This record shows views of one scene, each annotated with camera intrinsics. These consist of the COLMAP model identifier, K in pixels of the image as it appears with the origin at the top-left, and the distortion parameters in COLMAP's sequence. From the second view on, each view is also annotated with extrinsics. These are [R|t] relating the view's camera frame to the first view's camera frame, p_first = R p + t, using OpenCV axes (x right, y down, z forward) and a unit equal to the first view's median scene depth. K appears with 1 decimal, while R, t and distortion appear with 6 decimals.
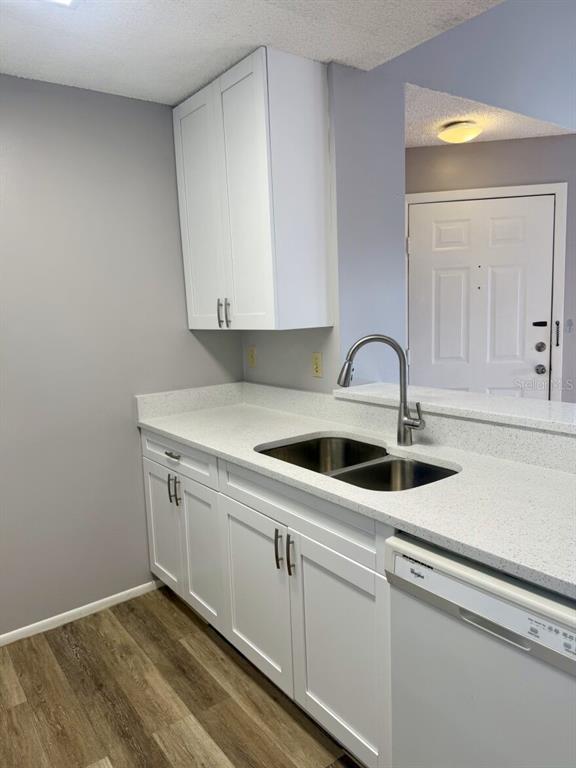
lens RADIAL K [[537.7, 0, 286.9], [0, 537.7, 389.8], [0, 0, 1]] dist [0.104711, -0.130005]
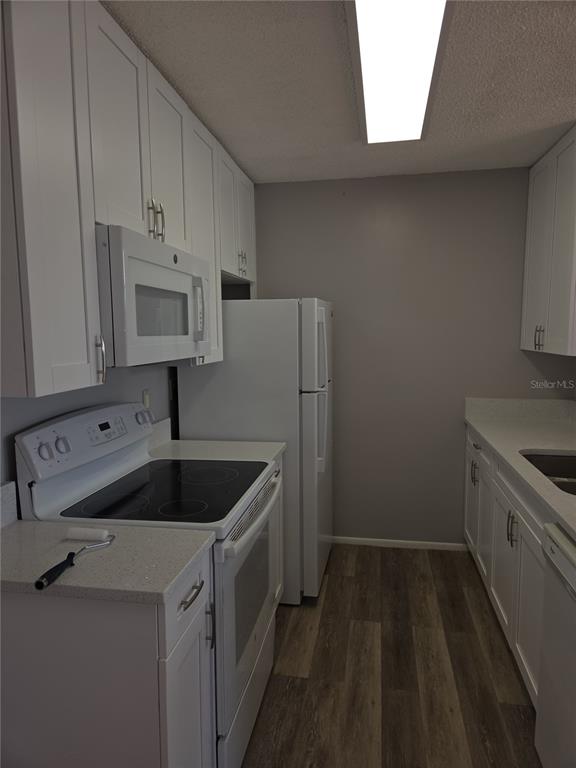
lens RADIAL K [[515.4, 0, 299.4], [0, 515.4, 392.1], [0, 0, 1]] dist [0.063626, -0.000956]
pose [[0.700381, 0.122170, -0.703236, 0.356579], [-0.127395, 0.990819, 0.045252, -0.009743], [0.702308, 0.057895, 0.709515, -0.185158]]
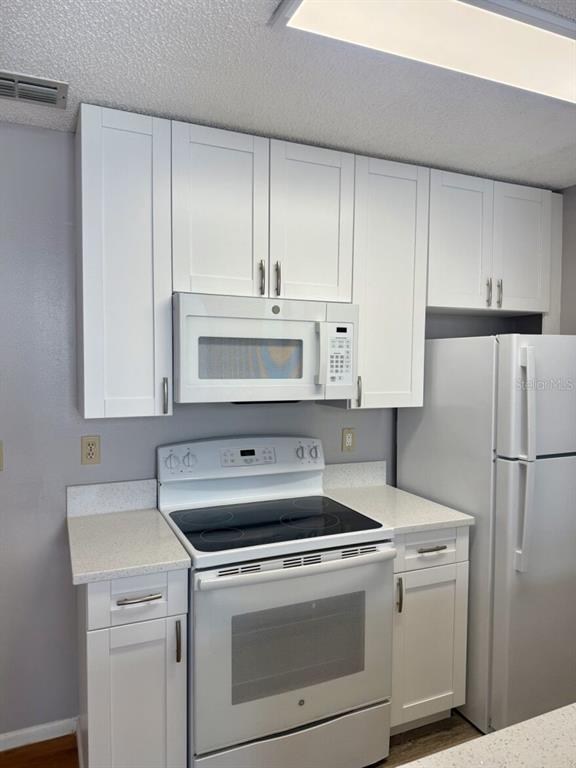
lens RADIAL K [[537.7, 0, 286.9], [0, 537.7, 389.8], [0, 0, 1]] dist [0.104711, -0.130005]
pose [[-0.222151, 0.091180, -0.970740, 0.521624], [-0.140670, 0.982204, 0.124449, -0.132032], [0.964811, 0.164201, -0.205371, 0.448025]]
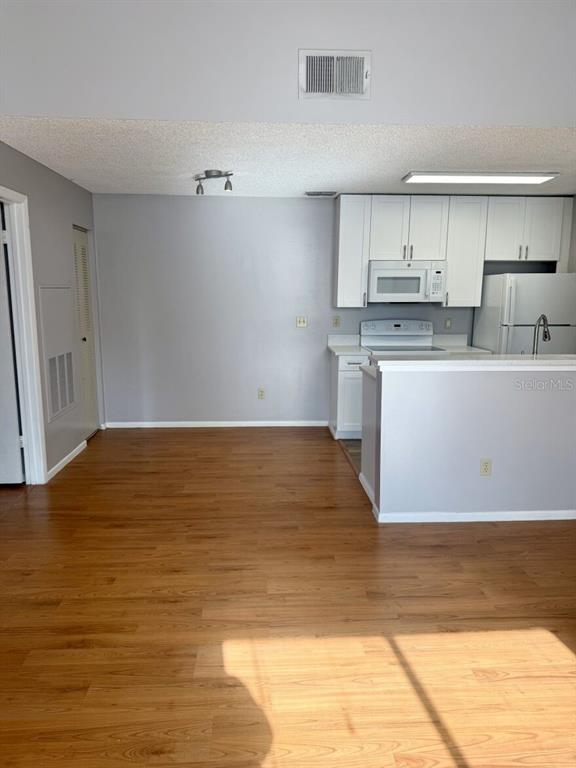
lens RADIAL K [[537.7, 0, 286.9], [0, 537.7, 389.8], [0, 0, 1]] dist [0.104711, -0.130005]
pose [[-0.557553, 0.183929, -0.809509, 1.871623], [-0.105398, 0.951570, 0.288801, -0.254815], [0.823424, 0.246343, -0.511164, 1.095631]]
